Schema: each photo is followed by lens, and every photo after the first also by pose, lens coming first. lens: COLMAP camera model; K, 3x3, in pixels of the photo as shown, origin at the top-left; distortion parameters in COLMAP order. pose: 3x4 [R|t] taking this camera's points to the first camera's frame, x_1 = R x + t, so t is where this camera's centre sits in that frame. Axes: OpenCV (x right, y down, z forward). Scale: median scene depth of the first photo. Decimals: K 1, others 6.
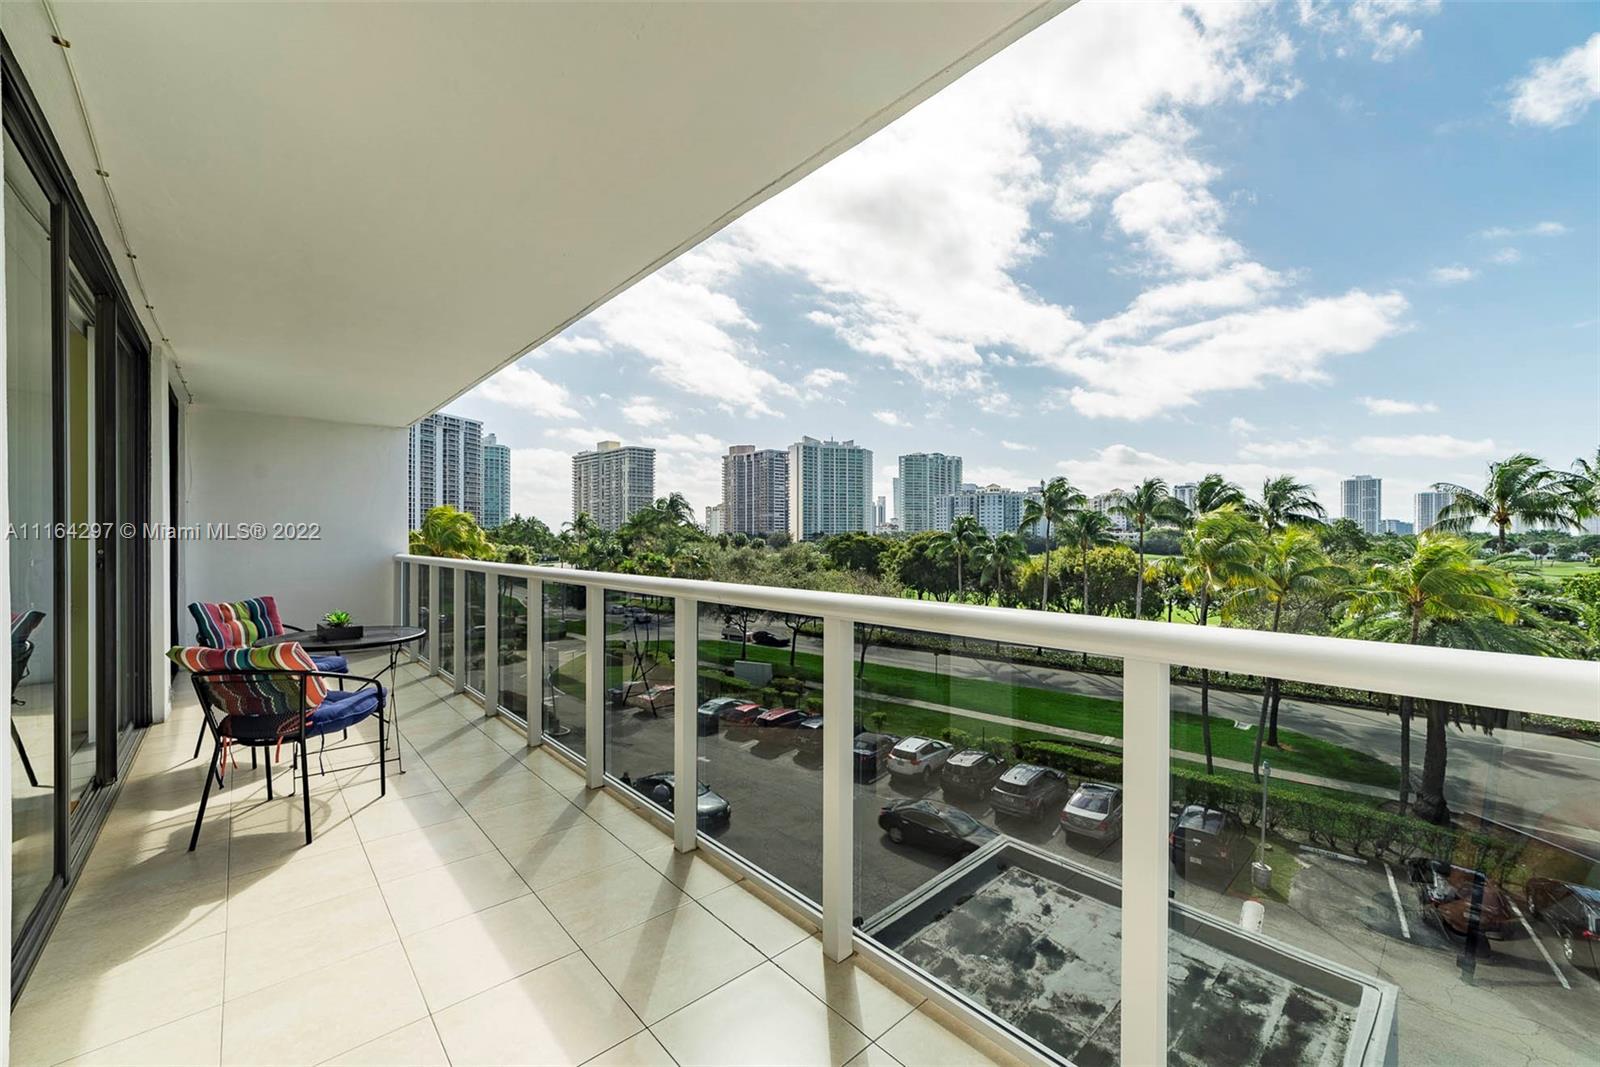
lens RADIAL K [[618.9, 0, 791.0], [0, 618.9, 537.1], [0, 0, 1]] dist [-0.018222, 0.007039]
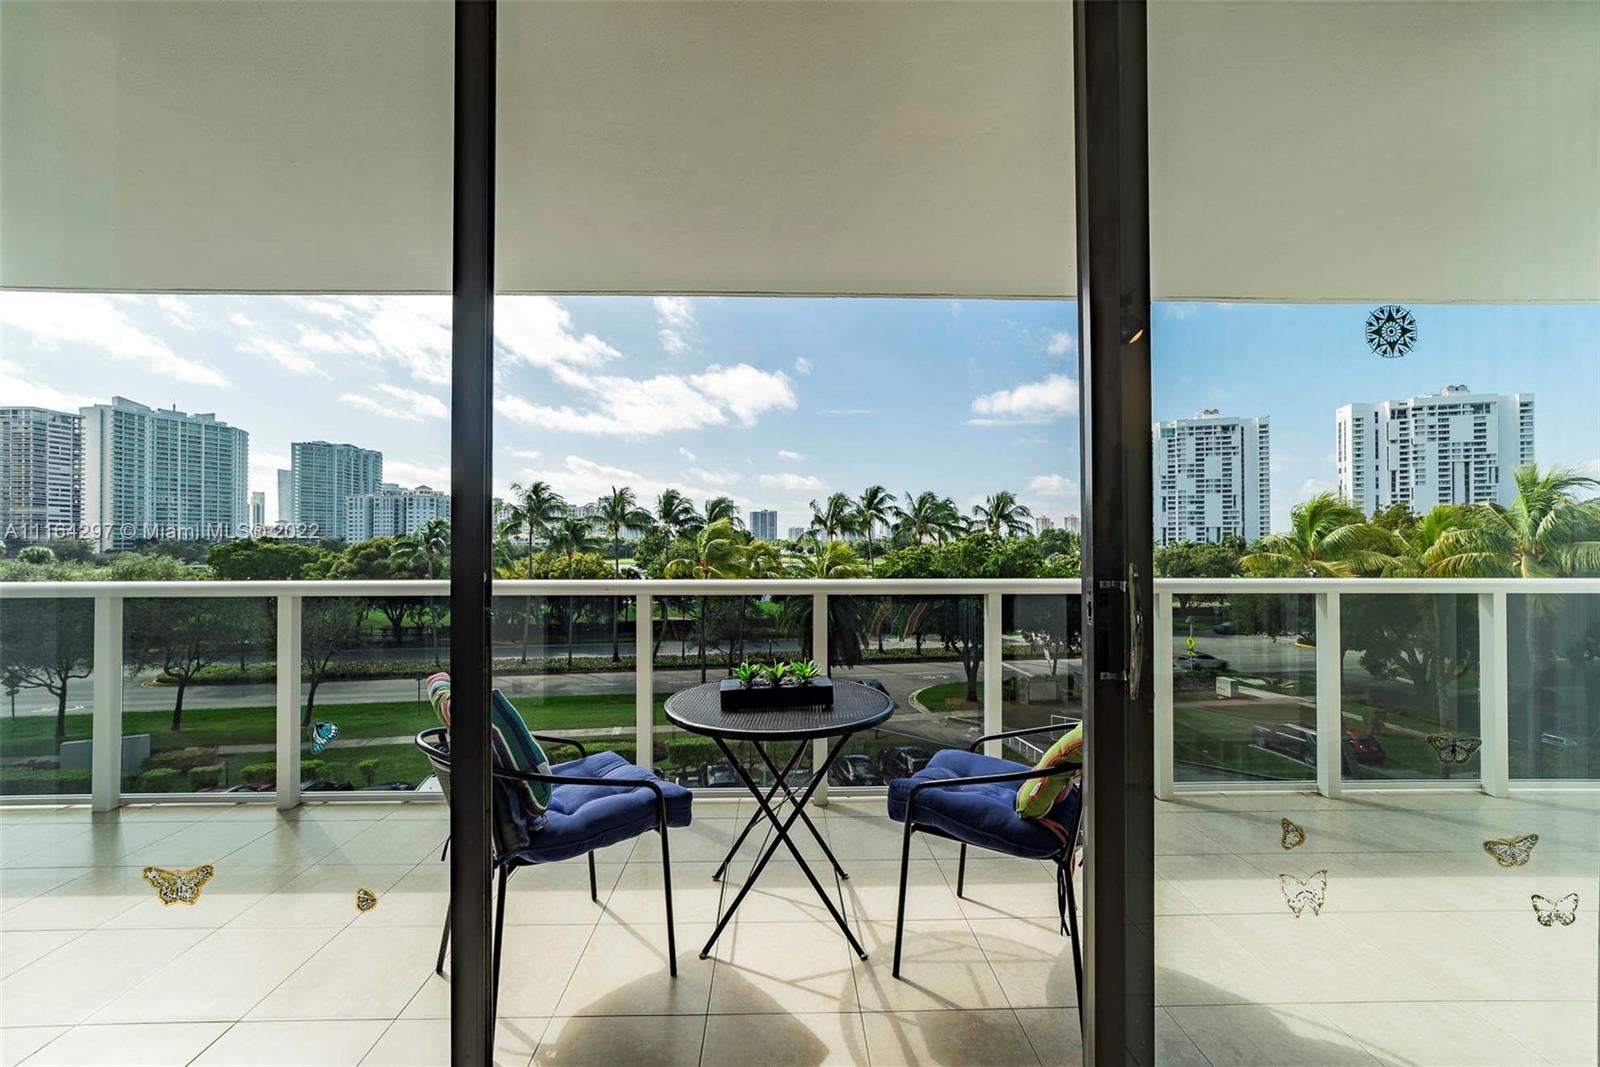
lens RADIAL K [[618.9, 0, 791.0], [0, 618.9, 537.1], [0, 0, 1]] dist [-0.018222, 0.007039]
pose [[0.652121, 0.004917, 0.758099, -0.100029], [0.003334, 0.999951, -0.009354, -0.000063], [-0.758107, 0.008627, 0.652073, 0.049558]]
